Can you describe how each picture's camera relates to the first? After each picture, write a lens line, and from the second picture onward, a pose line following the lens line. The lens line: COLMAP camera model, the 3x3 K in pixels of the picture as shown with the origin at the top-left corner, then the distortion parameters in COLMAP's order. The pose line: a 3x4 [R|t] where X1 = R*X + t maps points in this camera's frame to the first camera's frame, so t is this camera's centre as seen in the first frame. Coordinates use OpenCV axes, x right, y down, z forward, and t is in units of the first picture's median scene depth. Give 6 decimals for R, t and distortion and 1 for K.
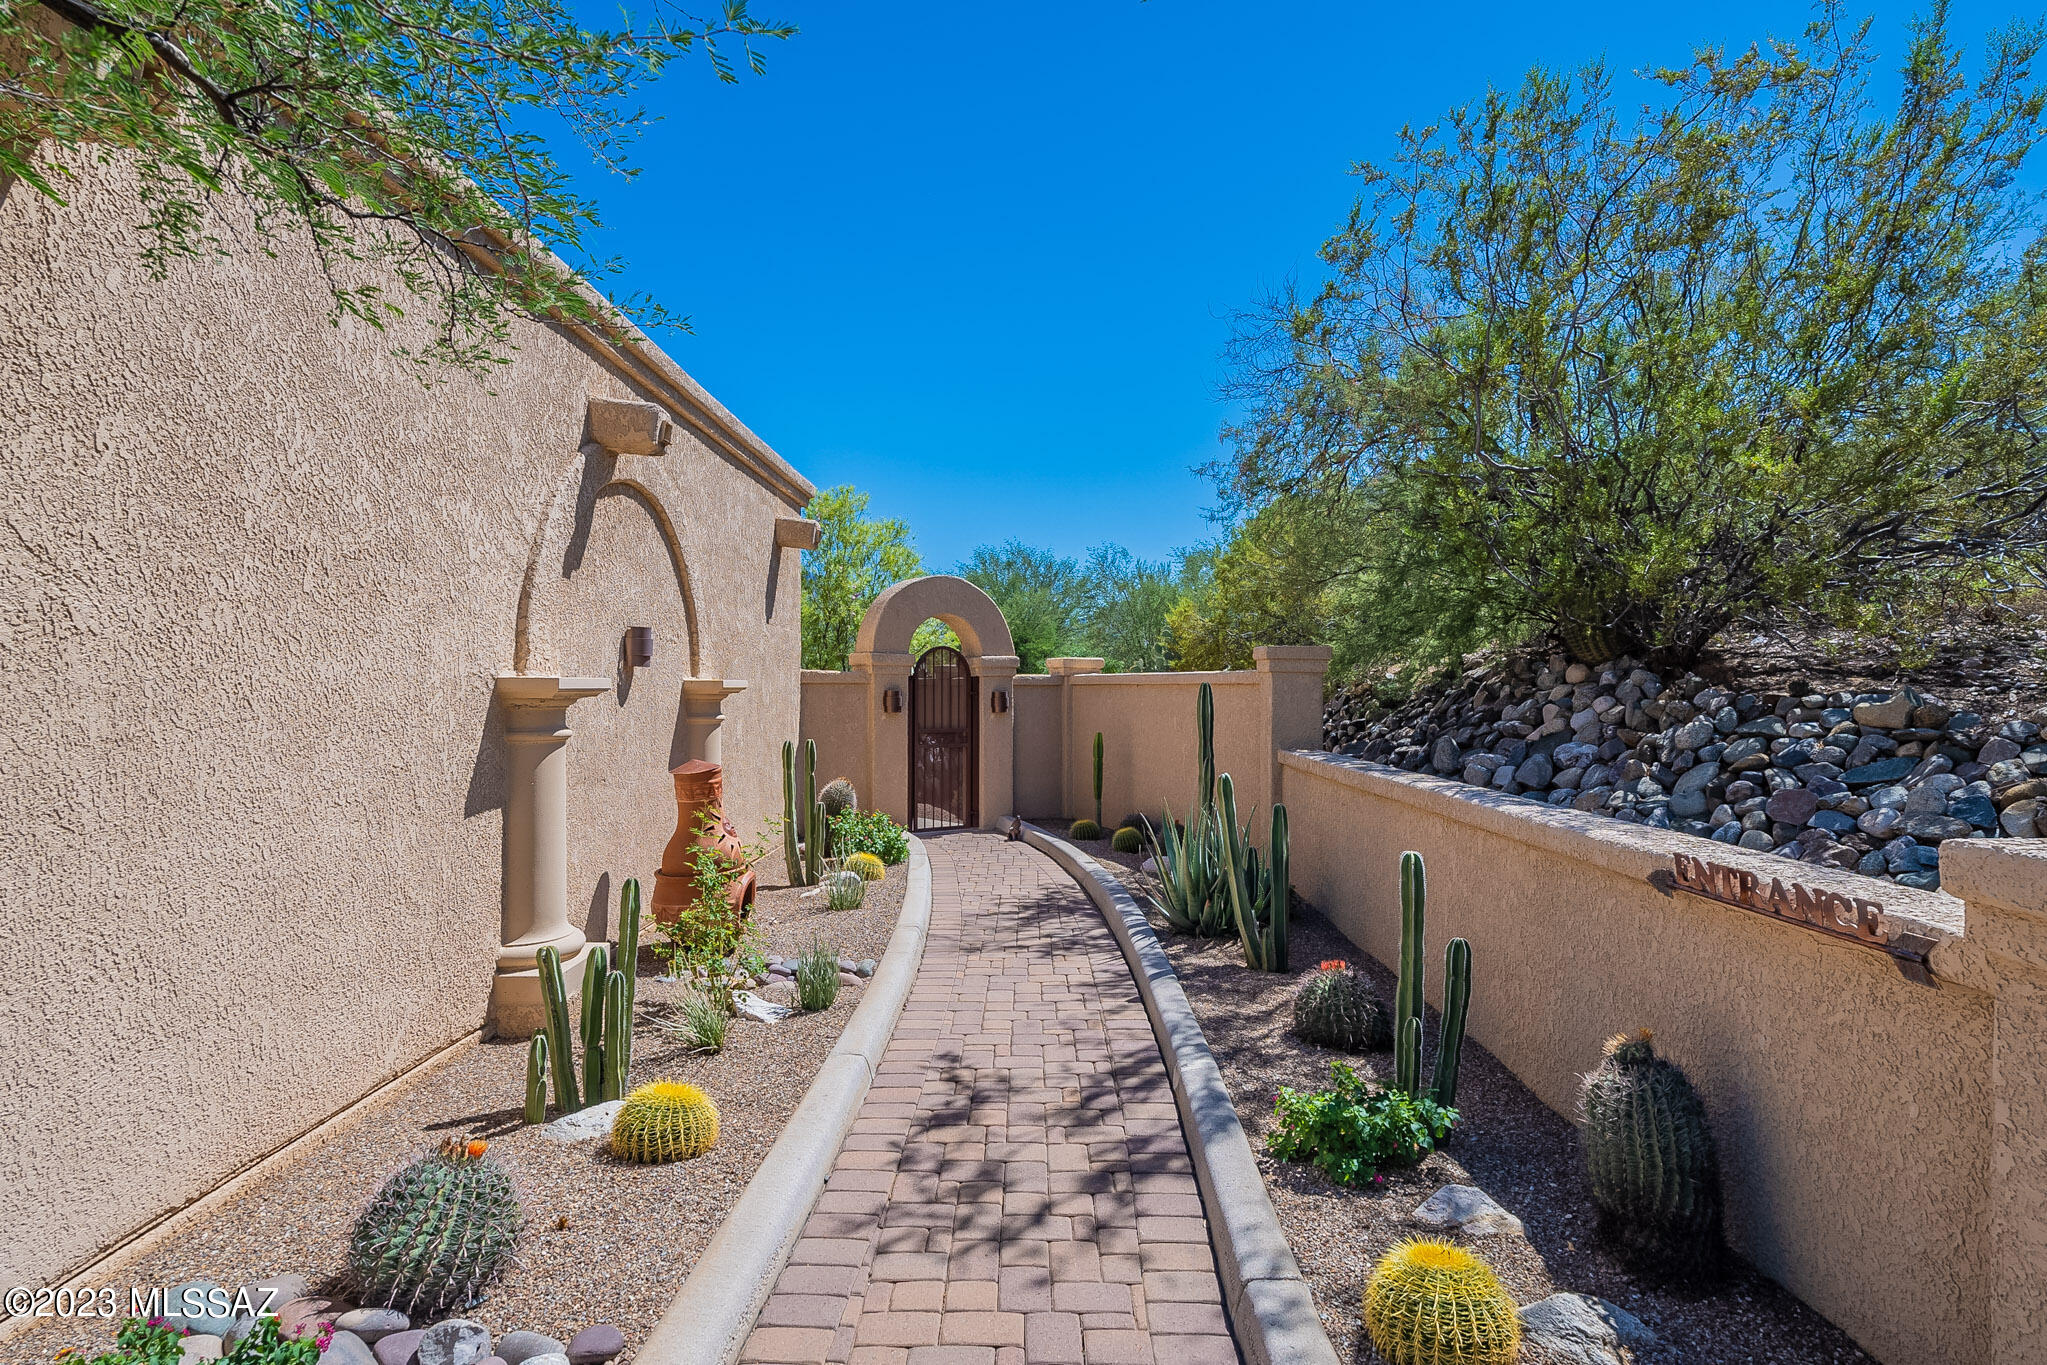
lens RADIAL K [[1111.1, 0, 1025.2], [0, 1111.1, 683.6], [0, 0, 1]] dist [-0.002162, -0.000077]
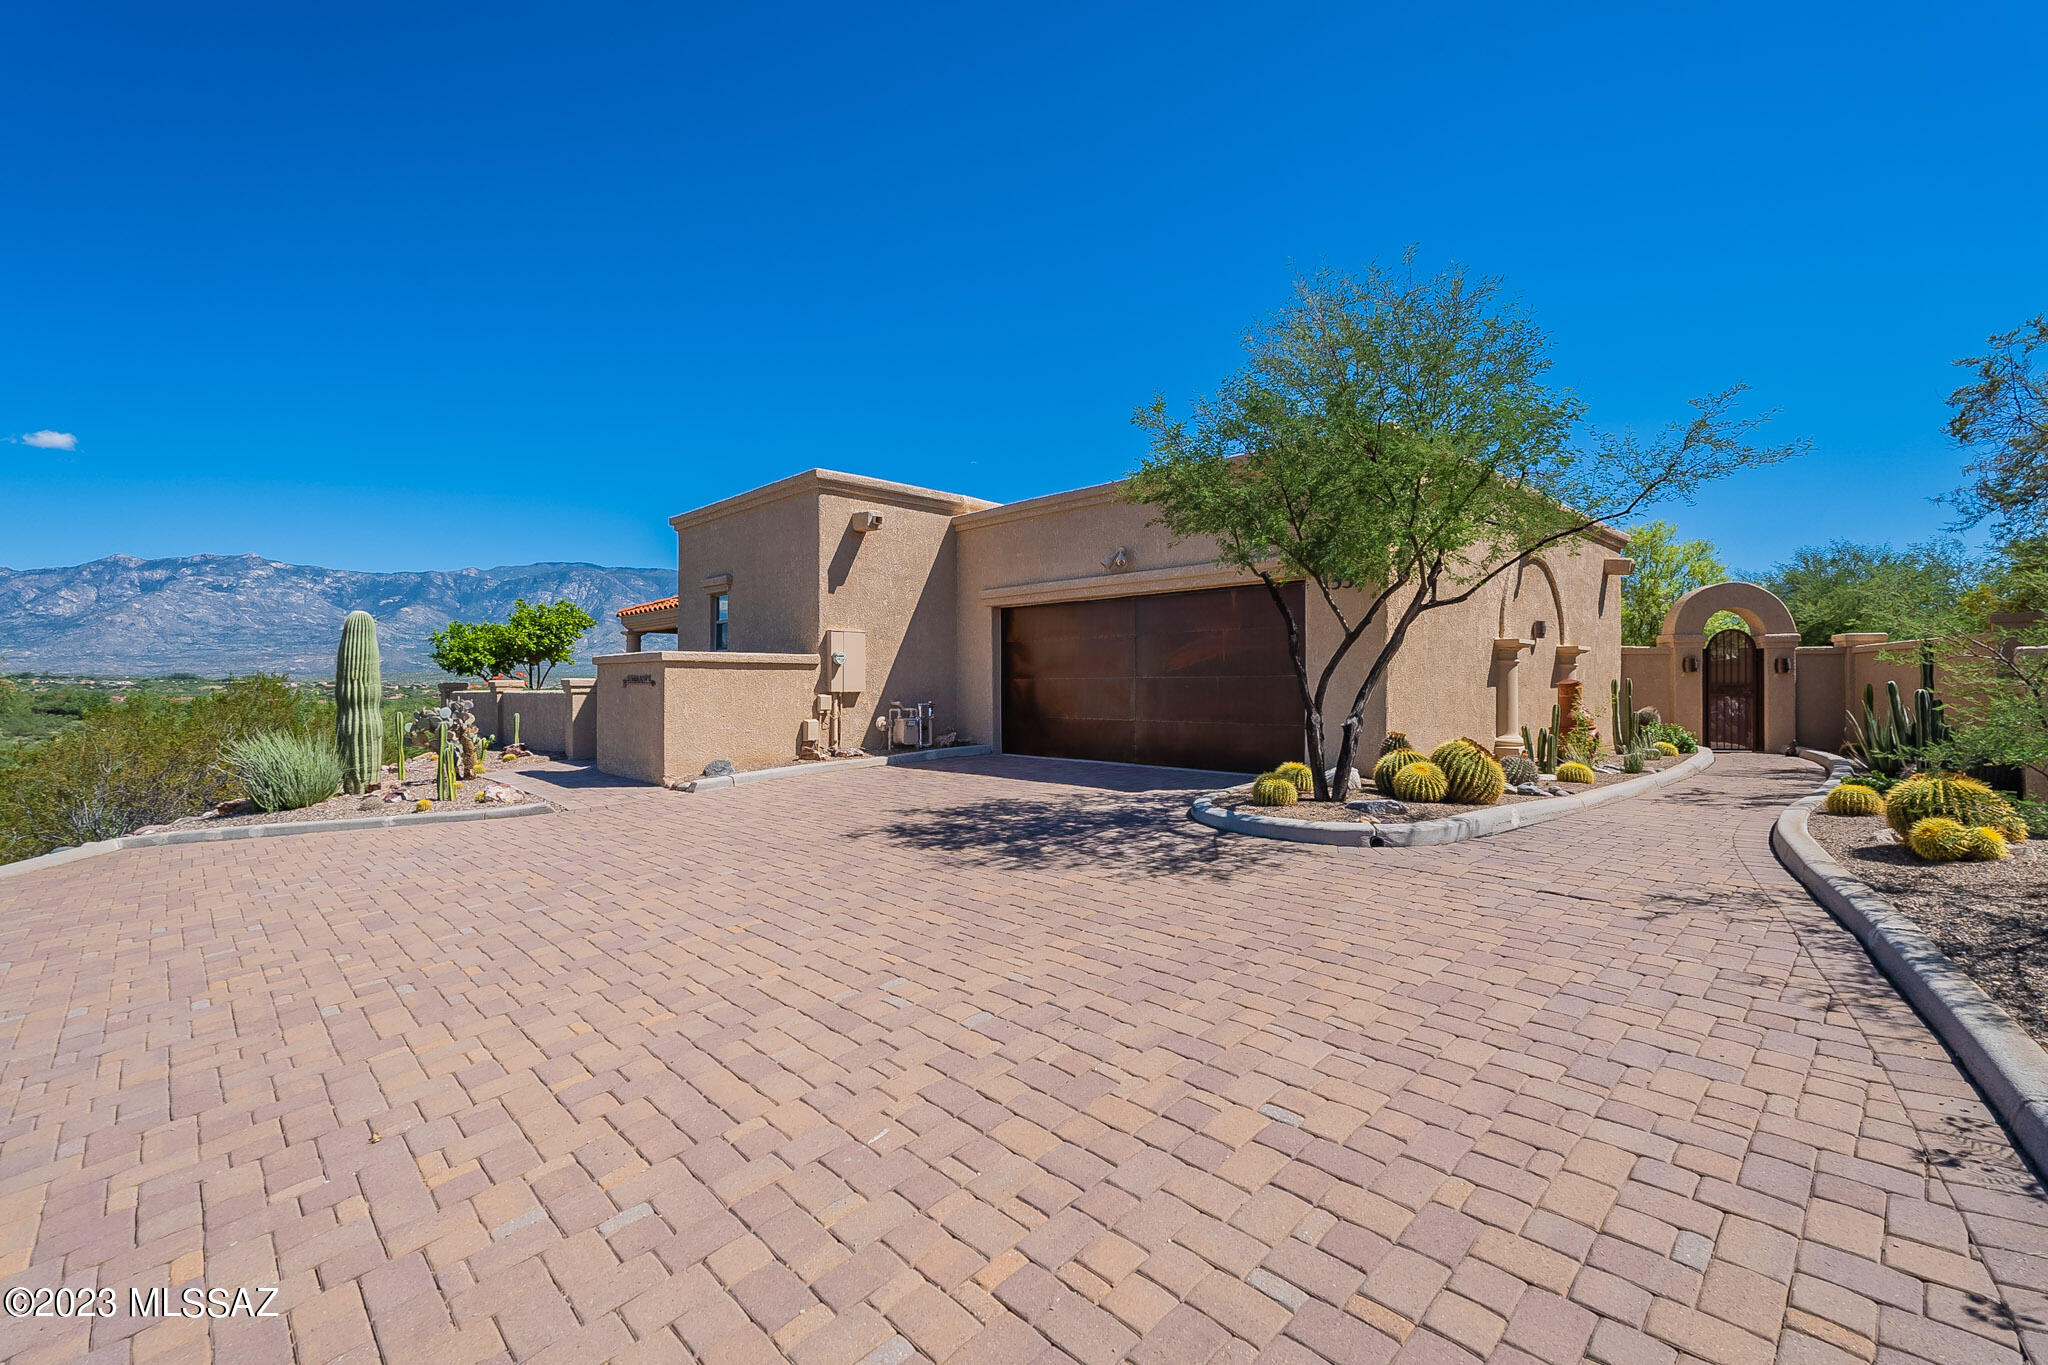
lens RADIAL K [[895.5, 0, 1023.7], [0, 895.5, 680.8], [0, 0, 1]] dist [-0.005611, -0.000377]
pose [[0.706444, -0.007157, -0.707733, 0.110730], [0.003381, 0.999972, -0.006737, 0.044384], [0.707761, 0.002366, 0.706448, -0.570834]]
